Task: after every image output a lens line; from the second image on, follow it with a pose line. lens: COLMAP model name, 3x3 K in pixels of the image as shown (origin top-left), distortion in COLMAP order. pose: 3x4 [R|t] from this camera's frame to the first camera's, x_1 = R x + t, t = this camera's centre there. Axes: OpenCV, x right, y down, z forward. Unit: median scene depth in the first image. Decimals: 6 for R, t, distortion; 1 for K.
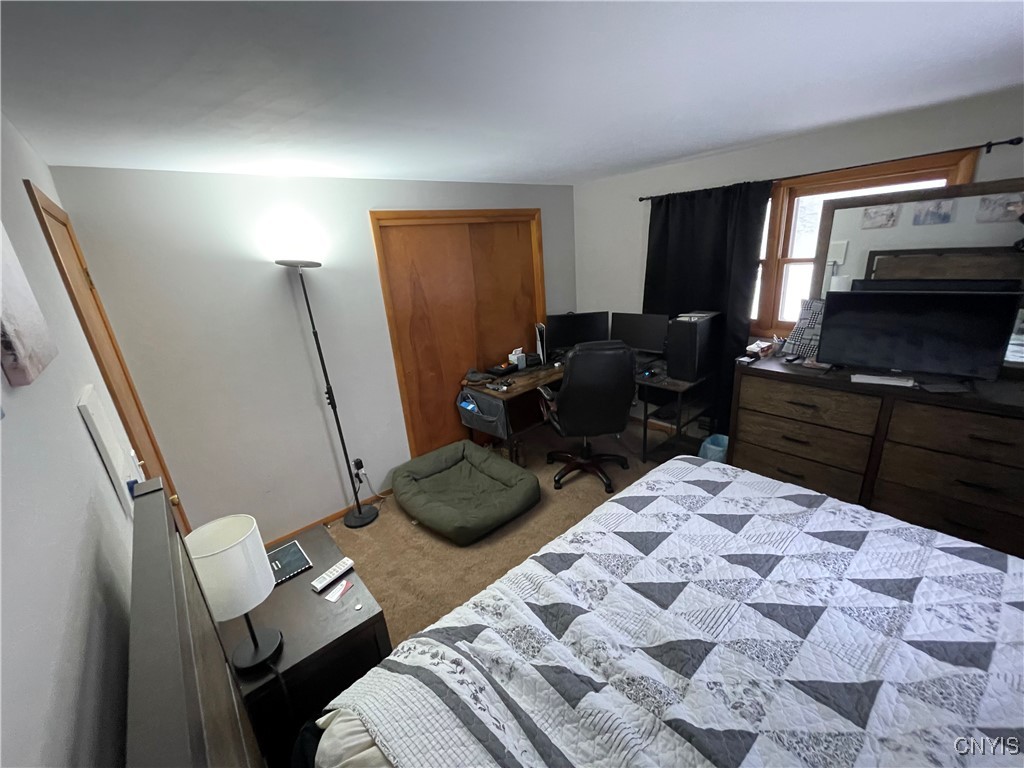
lens RADIAL K [[410.2, 0, 510.9], [0, 410.2, 386.4], [0, 0, 1]] dist [0.003334, 0.000773]
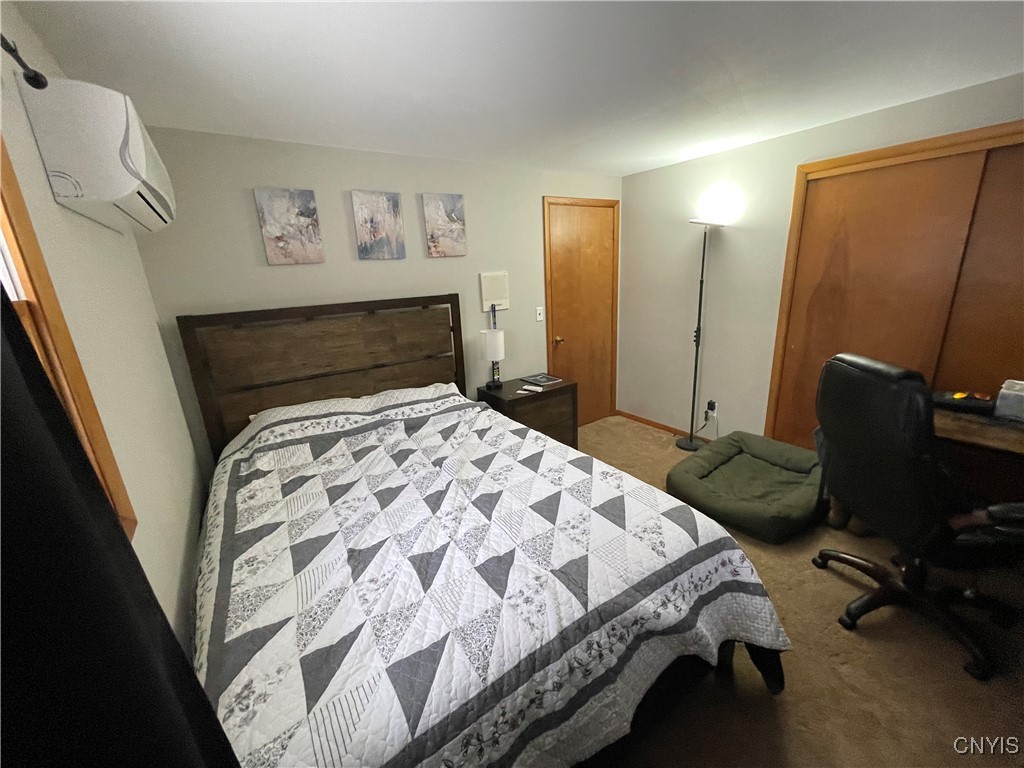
lens RADIAL K [[410.2, 0, 509.2], [0, 410.2, 382.8], [0, 0, 1]] dist [0.003334, 0.000773]
pose [[-0.129940, 0.348555, -0.928238, 0.913869], [-0.260859, 0.891177, 0.371155, -0.176204], [0.956592, 0.290367, -0.024876, 0.592143]]
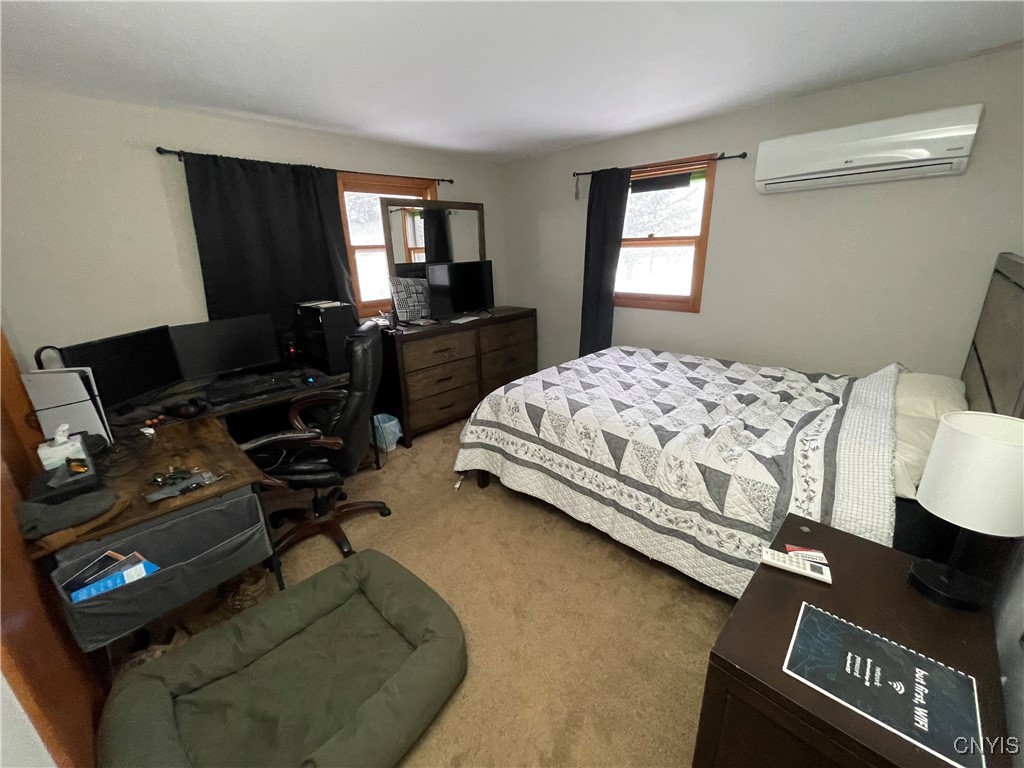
lens RADIAL K [[410.2, 0, 510.1], [0, 410.2, 386.2], [0, 0, 1]] dist [0.003334, 0.000773]
pose [[-0.058586, -0.244754, 0.967814, -0.643384], [0.363156, 0.897829, 0.249039, -0.108536], [-0.929884, 0.366058, 0.036284, 0.840410]]
